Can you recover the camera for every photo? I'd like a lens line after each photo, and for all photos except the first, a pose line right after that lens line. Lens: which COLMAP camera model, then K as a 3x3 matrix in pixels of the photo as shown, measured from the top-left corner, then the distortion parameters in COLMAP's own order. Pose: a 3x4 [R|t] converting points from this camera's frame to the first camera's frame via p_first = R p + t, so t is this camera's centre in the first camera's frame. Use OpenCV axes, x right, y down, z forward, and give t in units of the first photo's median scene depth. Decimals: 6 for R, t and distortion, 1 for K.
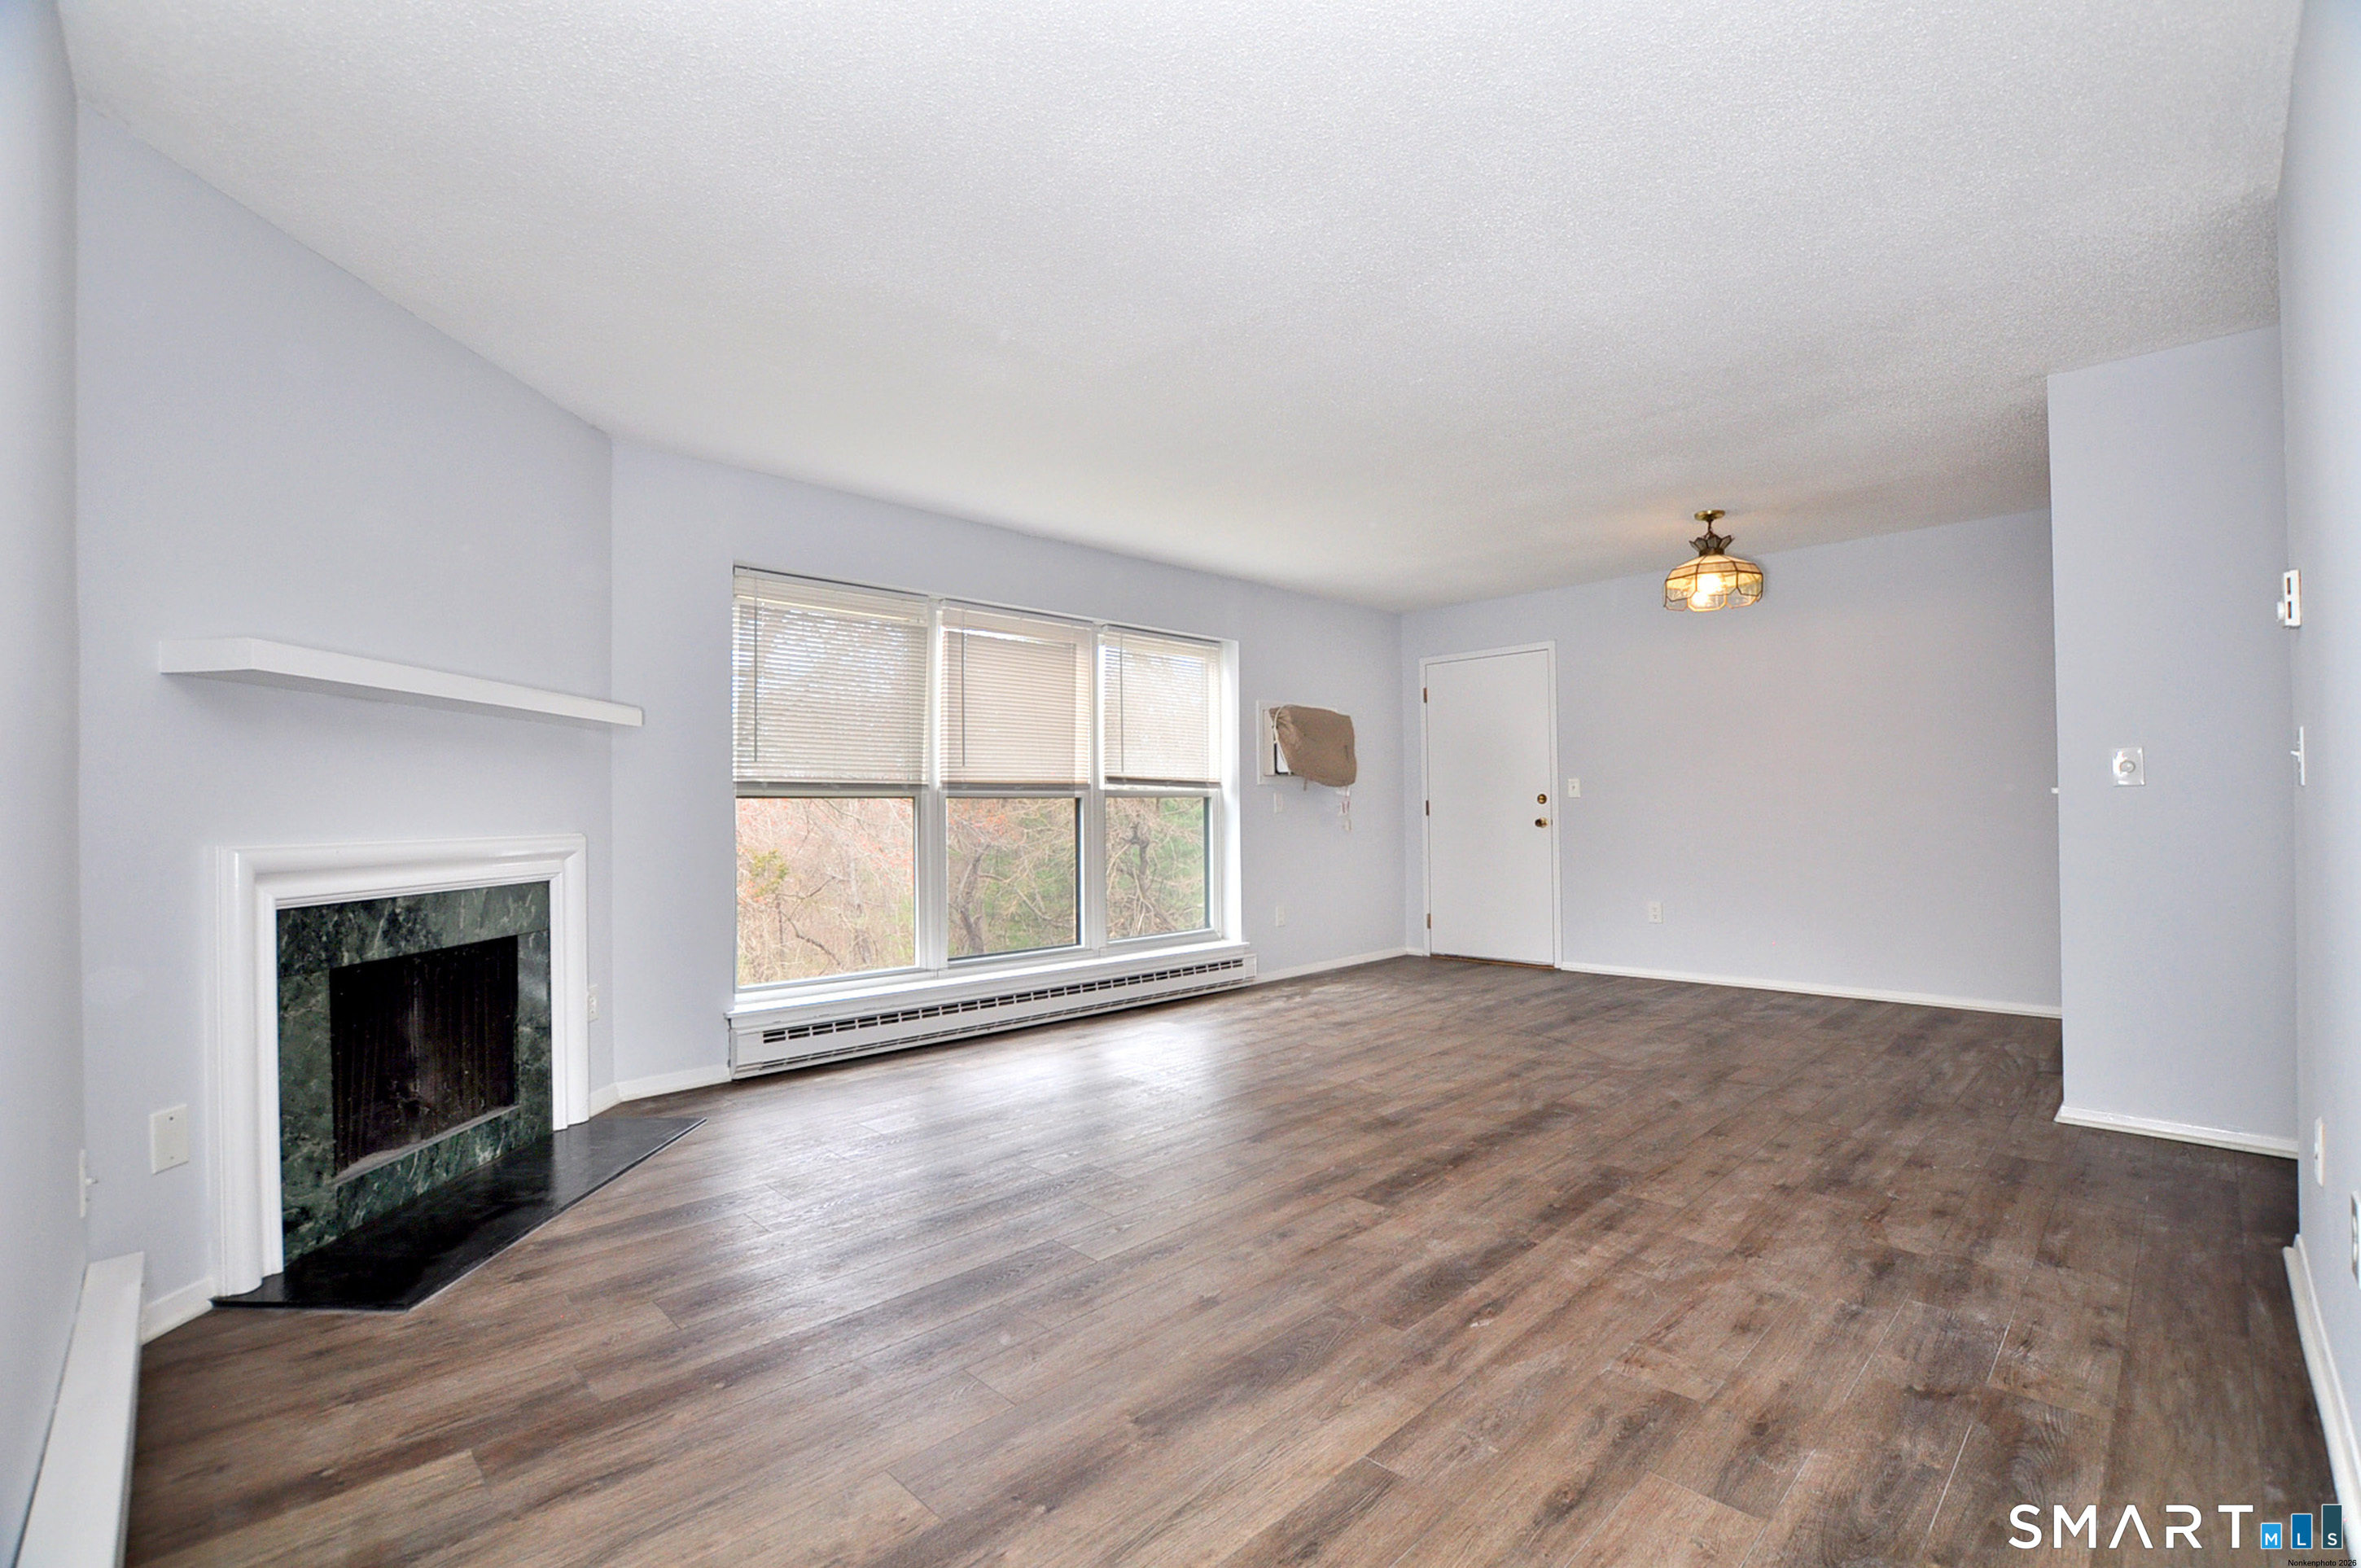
lens RADIAL K [[1036.9, 0, 1188.6], [0, 1036.9, 800.0], [0, 0, 1]] dist [-0.031862, 0.001590]
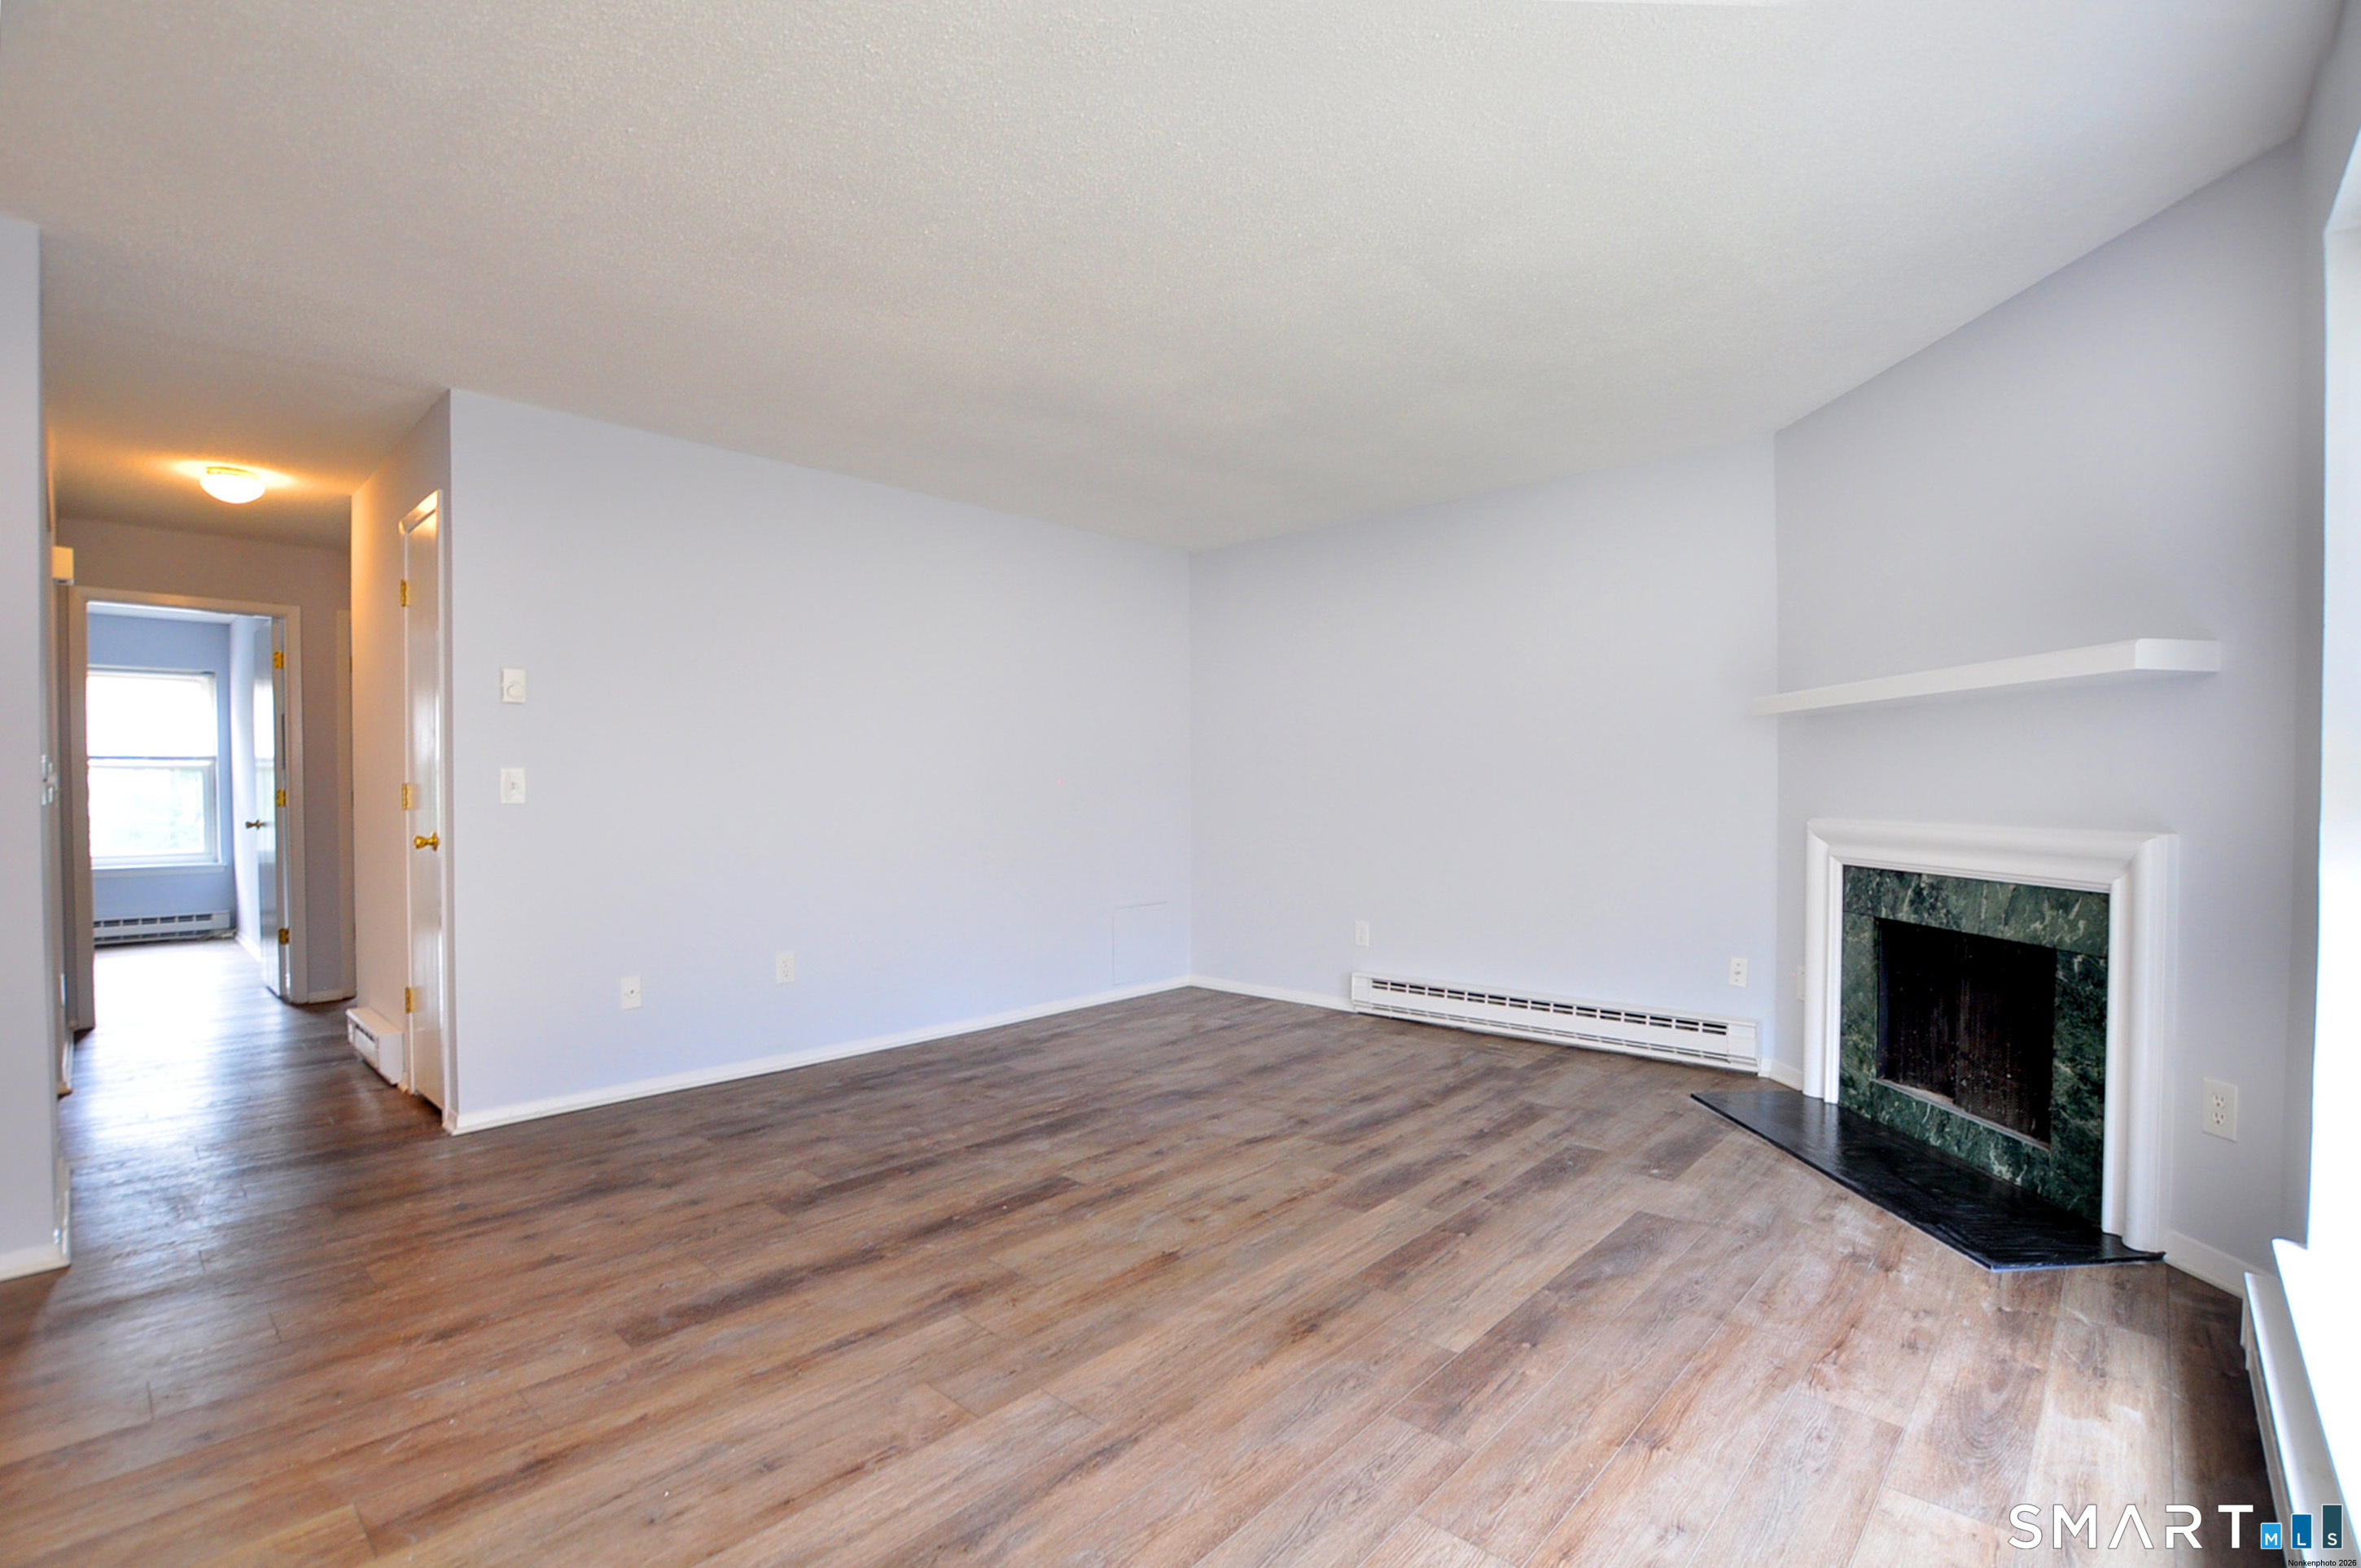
lens RADIAL K [[1061.4, 0, 1191.4], [0, 1061.4, 814.4], [0, 0, 1]] dist [-0.033291, 0.003562]
pose [[-0.998949, 0.018628, -0.041880, 0.077037], [0.018060, 0.999740, 0.013909, -0.001734], [0.042128, 0.013138, -0.999026, 1.788197]]
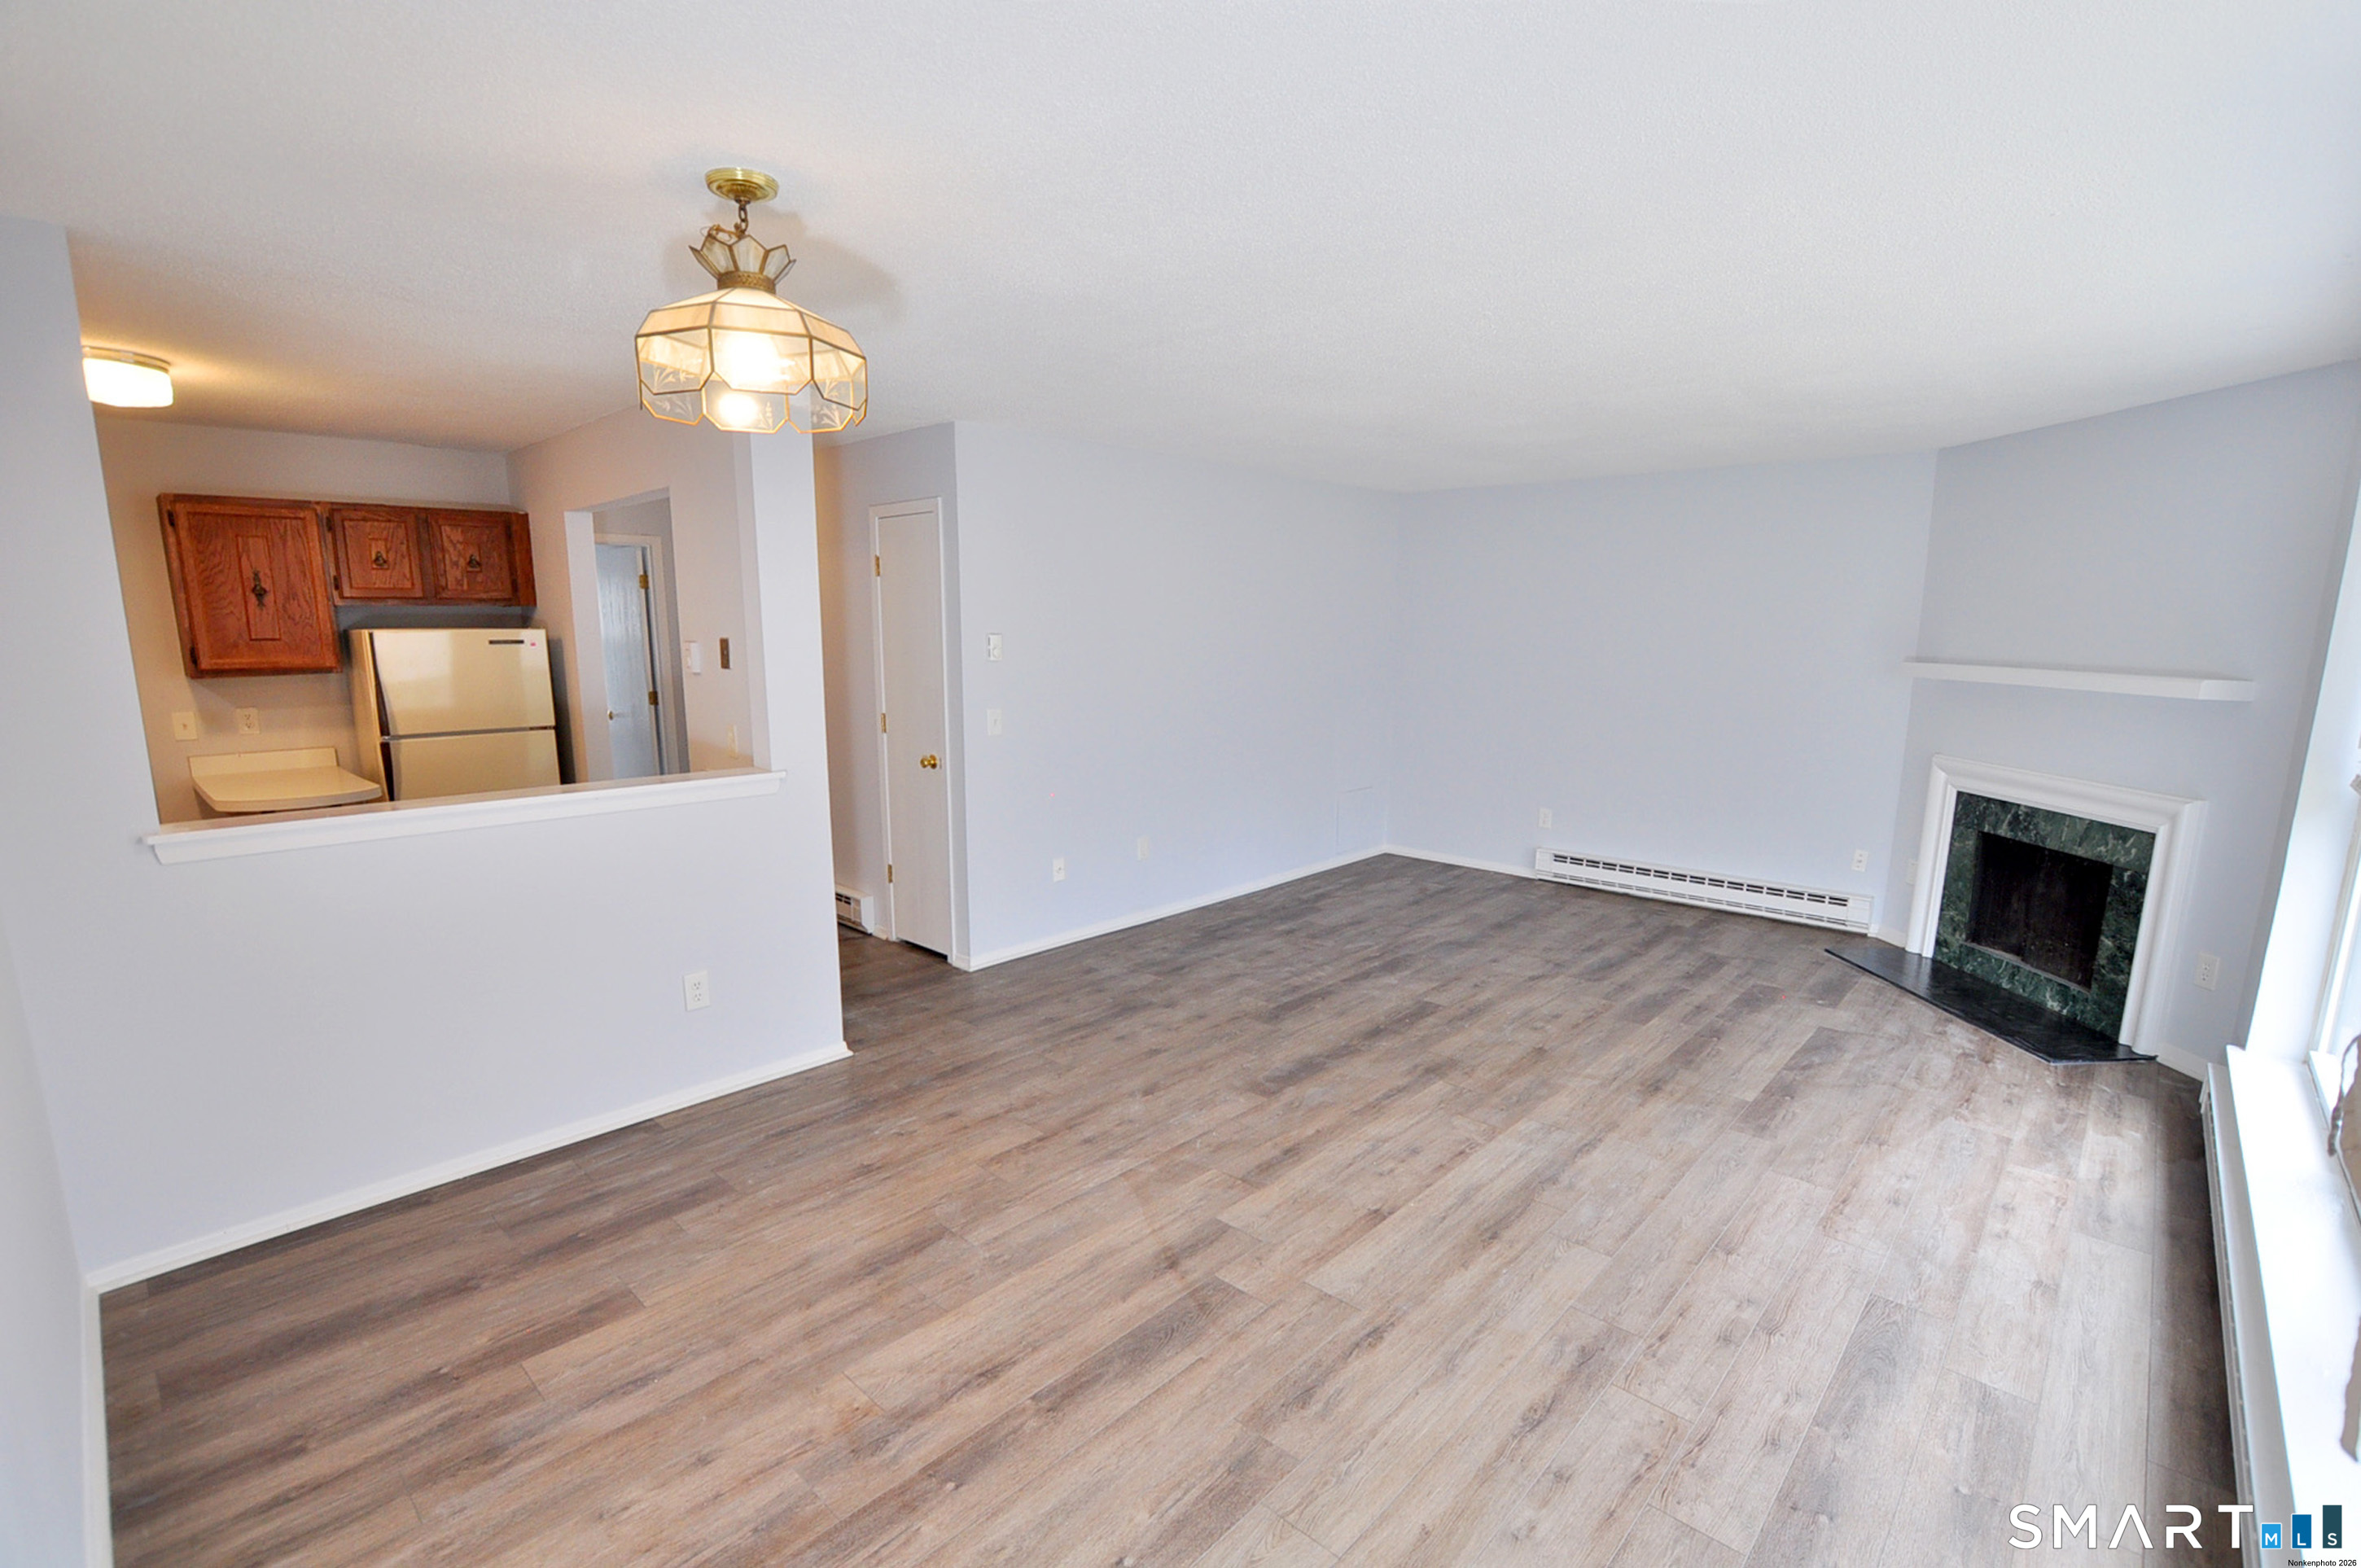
lens RADIAL K [[1059.9, 0, 1188.4], [0, 1059.9, 826.3], [0, 0, 1]] dist [-0.025336, 0.000236]
pose [[-0.999114, 0.014653, -0.039464, 0.526346], [0.007291, 0.983527, 0.180615, -0.153405], [0.041461, 0.180168, -0.982762, 2.175348]]
